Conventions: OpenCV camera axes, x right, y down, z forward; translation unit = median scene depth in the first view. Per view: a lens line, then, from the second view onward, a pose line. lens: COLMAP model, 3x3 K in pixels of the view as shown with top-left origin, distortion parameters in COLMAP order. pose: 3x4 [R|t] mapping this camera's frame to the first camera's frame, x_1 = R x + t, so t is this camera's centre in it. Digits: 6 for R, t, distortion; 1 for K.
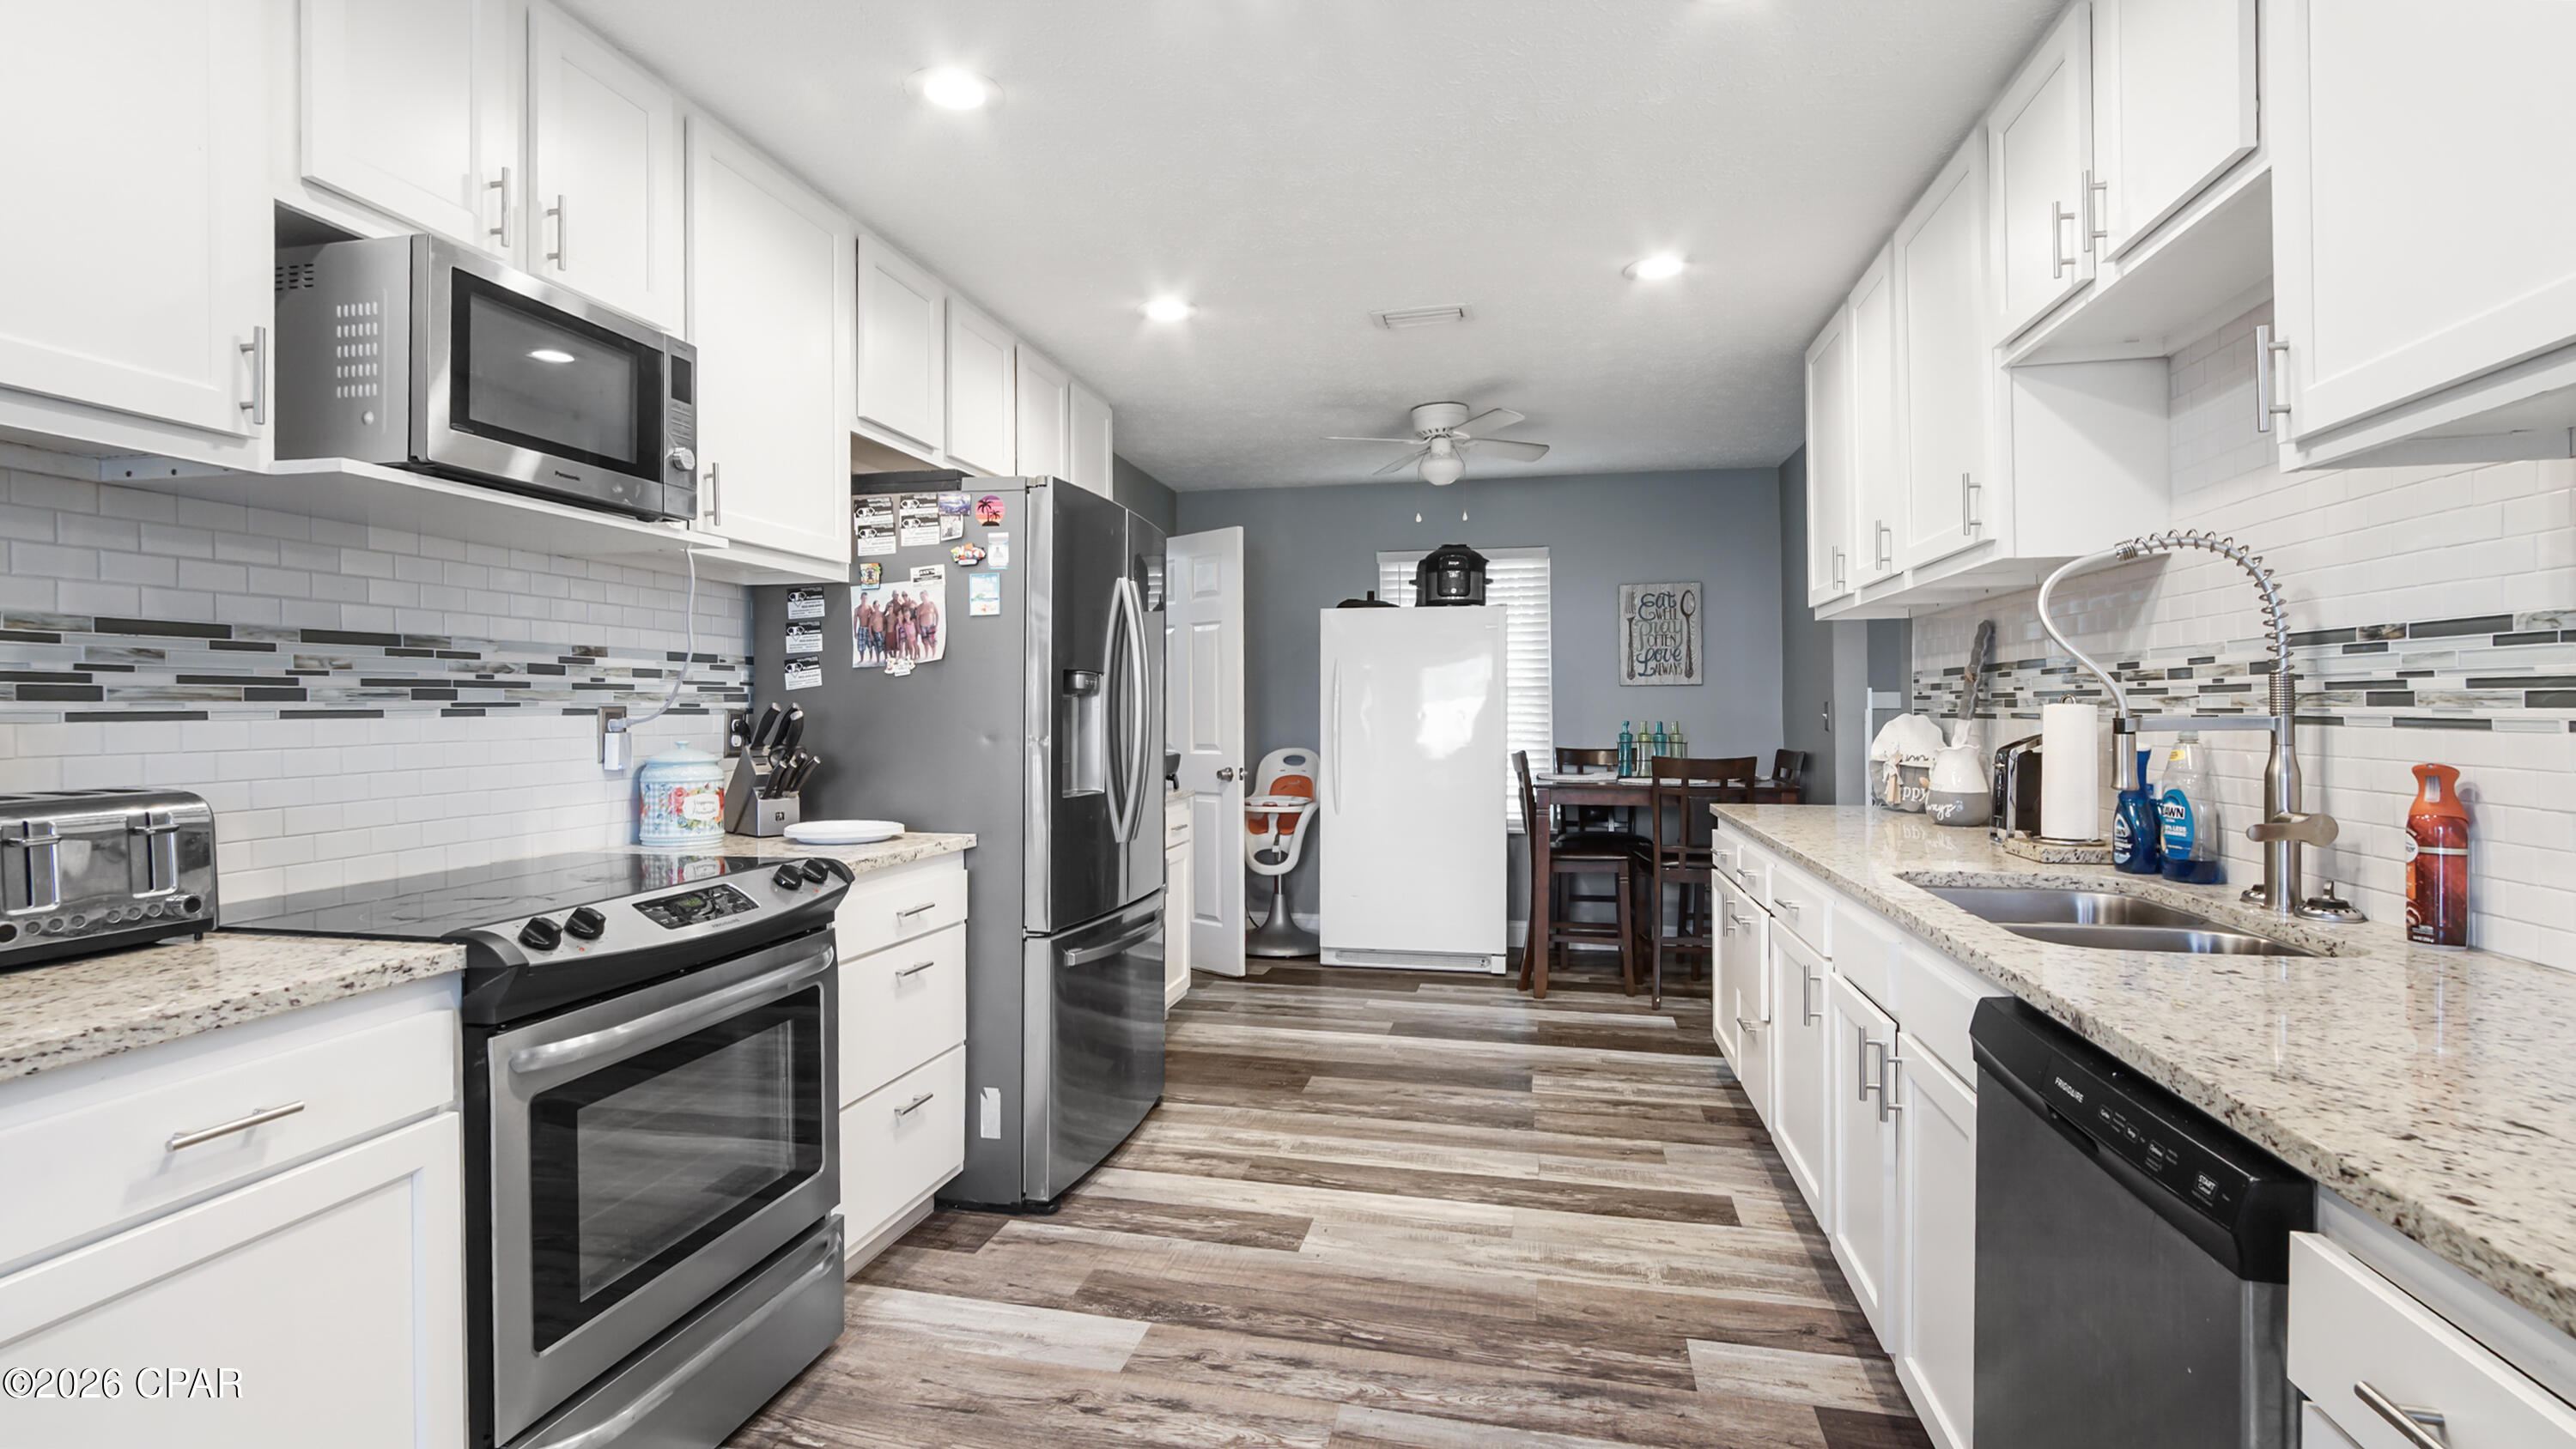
lens RADIAL K [[1178.3, 0, 1283.3], [0, 1178.3, 736.3], [0, 0, 1]] dist [-0.000719, 0.000160]
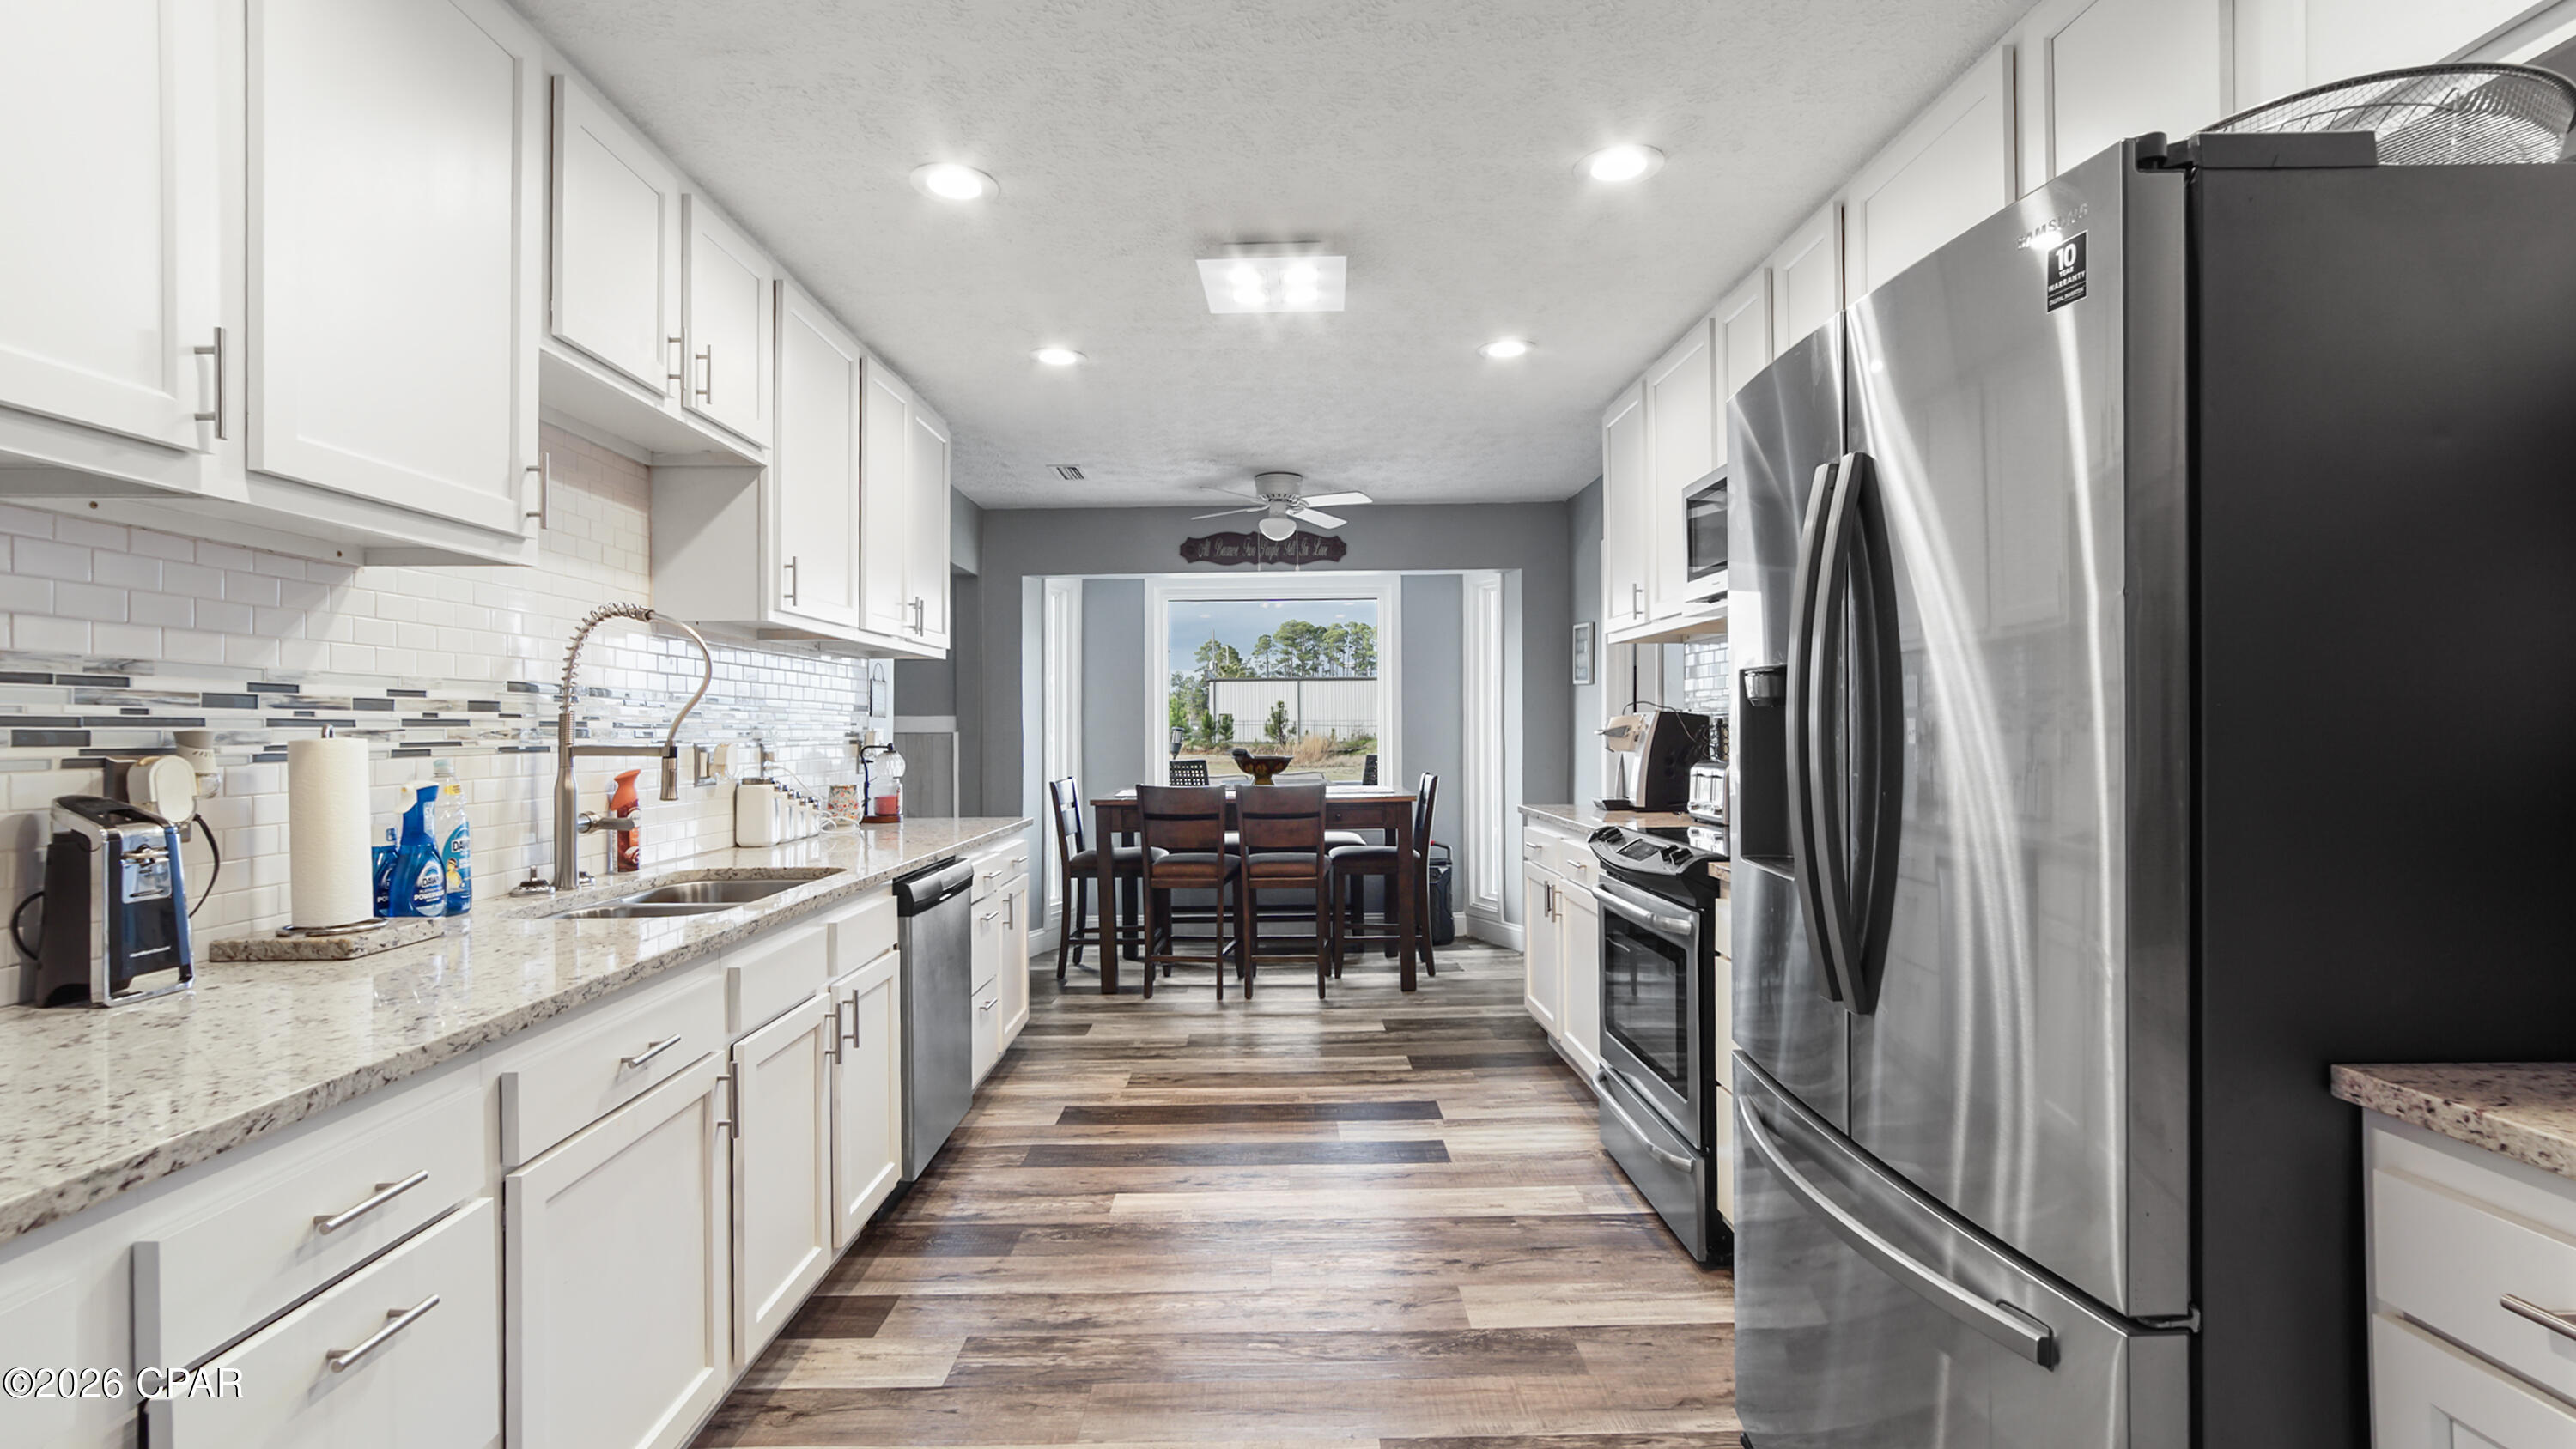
lens RADIAL K [[1178.3, 0, 1283.3], [0, 1178.3, 736.3], [0, 0, 1]] dist [-0.000719, 0.000160]
pose [[-0.974294, 0.010036, -0.225059, 0.291027], [0.003211, 0.999524, 0.030673, -0.055114], [0.225259, 0.029162, -0.973862, 2.064818]]
